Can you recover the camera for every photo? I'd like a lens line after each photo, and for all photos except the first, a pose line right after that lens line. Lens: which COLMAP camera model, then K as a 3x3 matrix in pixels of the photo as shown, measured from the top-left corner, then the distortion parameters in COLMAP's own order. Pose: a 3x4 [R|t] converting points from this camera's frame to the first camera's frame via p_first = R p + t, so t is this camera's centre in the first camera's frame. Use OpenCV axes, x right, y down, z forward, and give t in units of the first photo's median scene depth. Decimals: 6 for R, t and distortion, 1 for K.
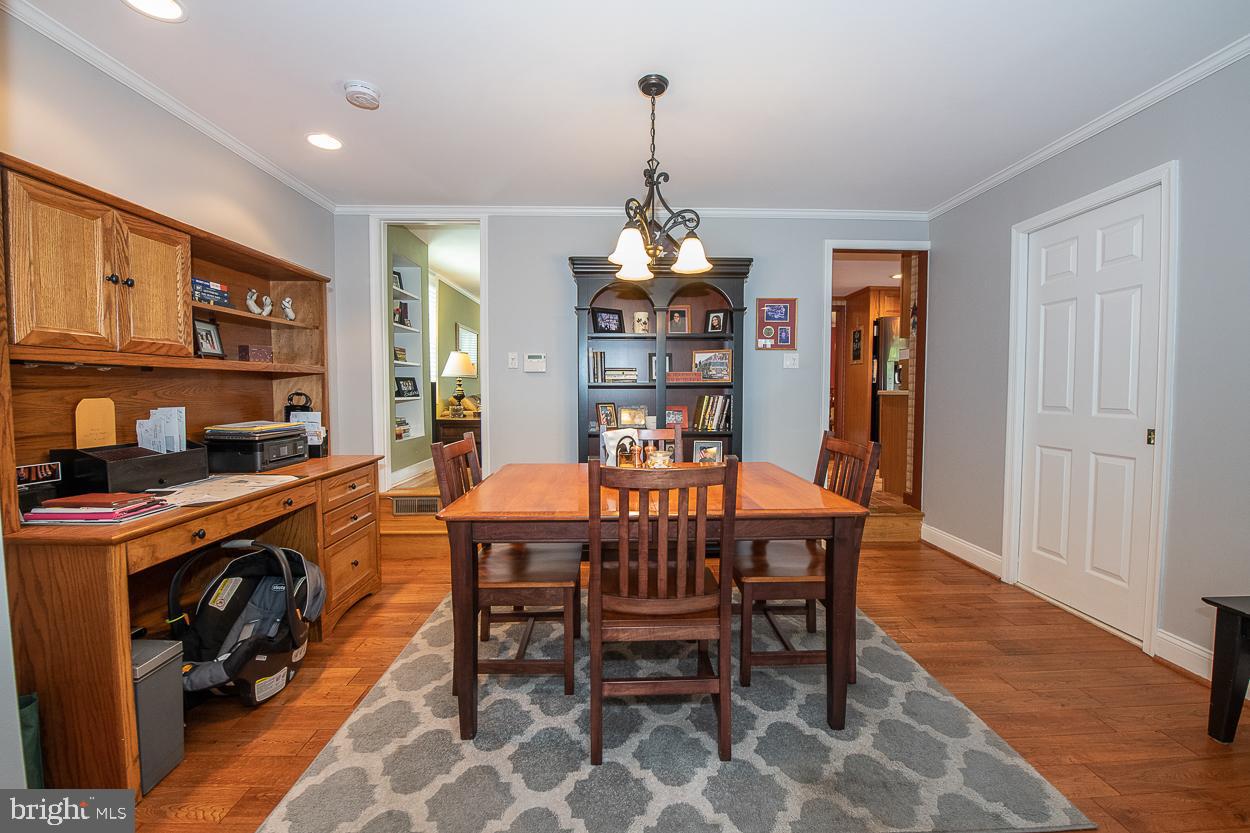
lens RADIAL K [[497.9, 0, 624.8], [0, 497.9, 409.3], [0, 0, 1]] dist [-0.018212, -0.001759]
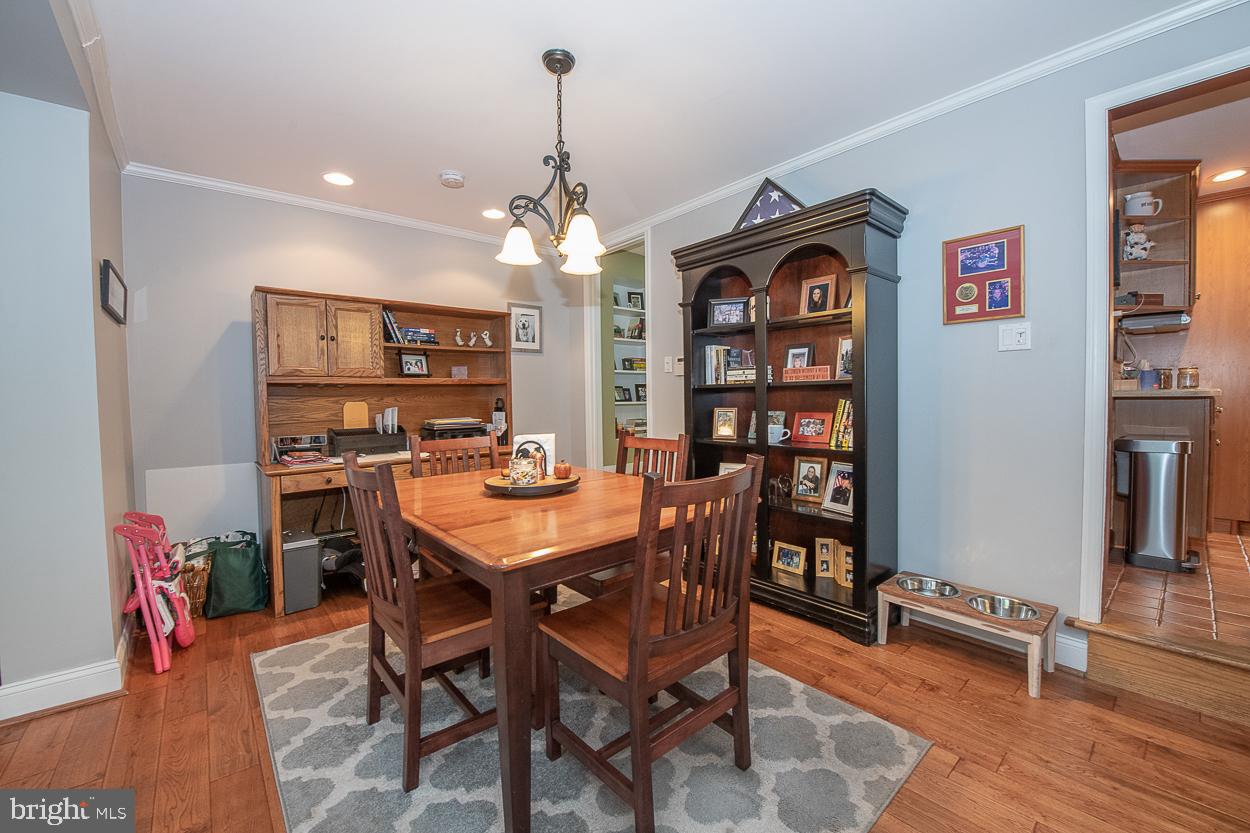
lens RADIAL K [[497.9, 0, 627.1], [0, 497.9, 410.0], [0, 0, 1]] dist [-0.018212, -0.001759]
pose [[0.632377, 0.011488, -0.774576, 0.834366], [-0.018388, 0.999831, -0.000184, -0.009201], [0.774443, 0.014359, 0.632481, 0.514095]]
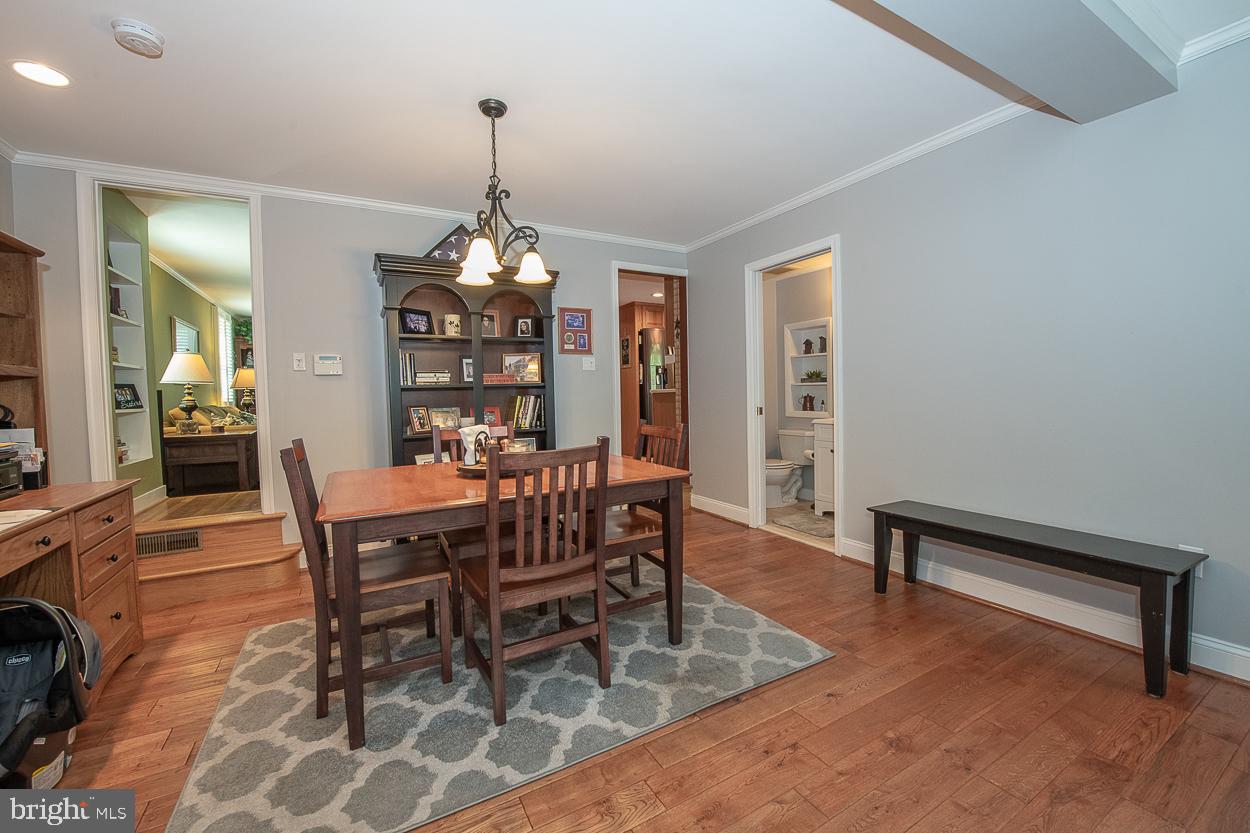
lens RADIAL K [[497.9, 0, 629.3], [0, 497.9, 409.1], [0, 0, 1]] dist [-0.018212, -0.001759]
pose [[0.885331, -0.036693, 0.463511, -0.200243], [0.042207, 0.999108, -0.001526, 0.020028], [-0.463041, 0.020914, 0.886090, -0.086562]]
